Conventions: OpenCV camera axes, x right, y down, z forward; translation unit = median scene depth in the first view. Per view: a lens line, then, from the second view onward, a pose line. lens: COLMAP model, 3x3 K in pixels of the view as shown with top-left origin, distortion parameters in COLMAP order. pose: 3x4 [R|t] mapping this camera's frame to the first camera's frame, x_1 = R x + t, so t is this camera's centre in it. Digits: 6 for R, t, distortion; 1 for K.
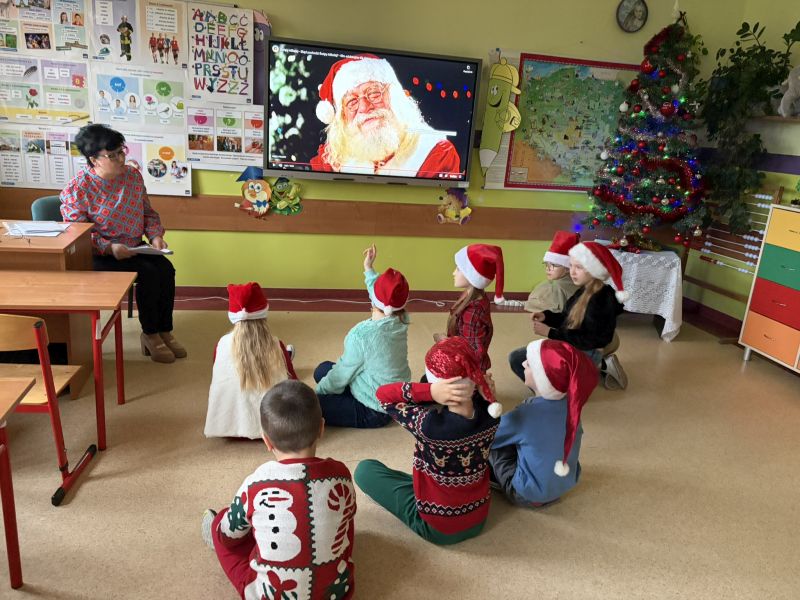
lens RADIAL K [[619.2, 0, 400.0], [0, 619.2, 300.0], [0, 0, 1]] dist [0.047135, -0.043676]
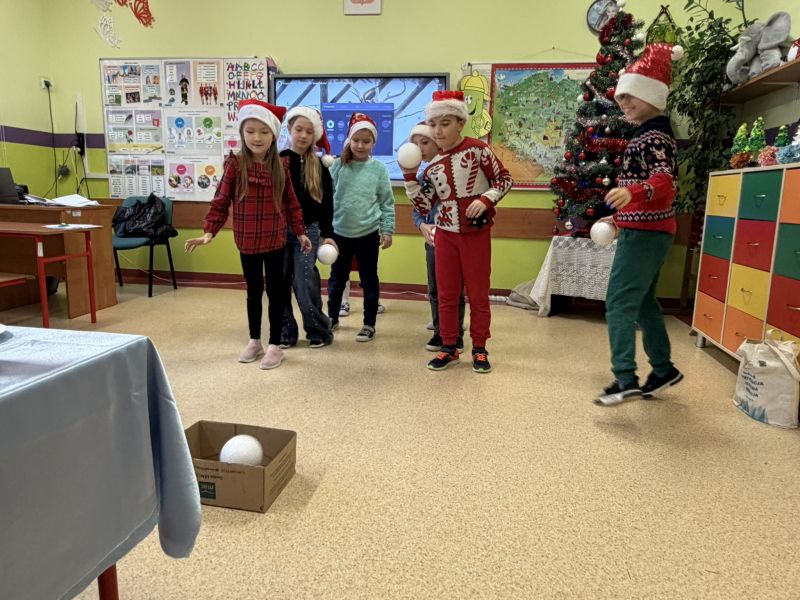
lens RADIAL K [[574.1, 0, 389.6], [0, 574.1, 302.4], [0, 0, 1]] dist [0.001396, -0.000626]
pose [[0.918116, 0.019449, -0.395833, 0.469838], [-0.067118, 0.991998, -0.106936, 0.151015], [0.390586, 0.124747, 0.912075, 0.062602]]
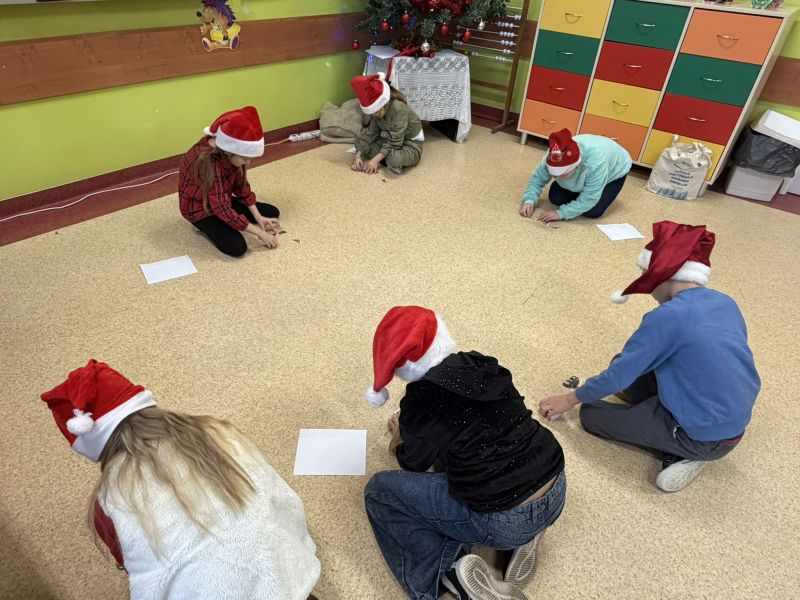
lens RADIAL K [[496.8, 0, 395.3], [0, 496.8, 297.4], [0, 0, 1]] dist [0.007283, 0.002233]
pose [[0.788249, -0.387649, 0.477905, -0.184482], [0.175890, 0.886163, 0.428693, -0.089056], [-0.589684, -0.253858, 0.766700, 0.362531]]
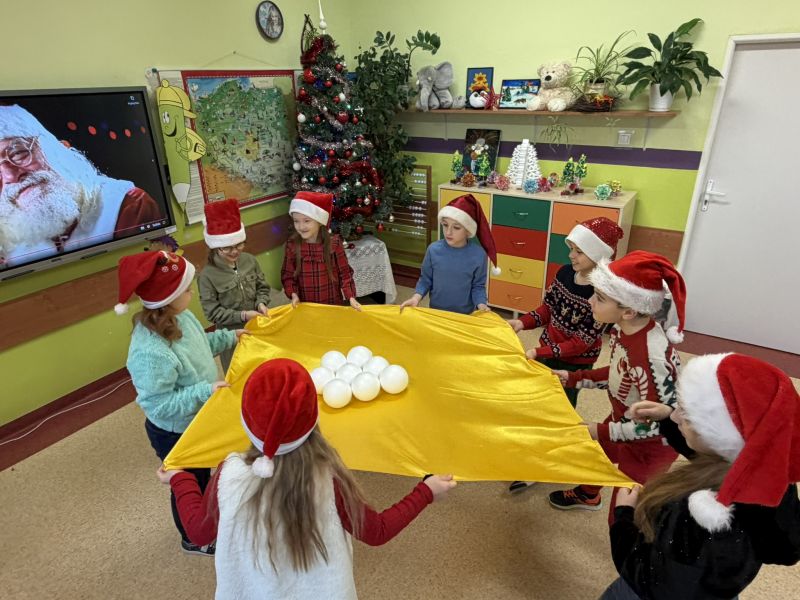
lens RADIAL K [[496.8, 0, 395.3], [0, 496.8, 297.4], [0, 0, 1]] dist [0.007283, 0.002233]
pose [[0.718933, -0.368796, 0.589173, -0.133124], [0.269597, 0.929230, 0.252684, -0.207452], [-0.640666, -0.022824, 0.767480, 0.268507]]
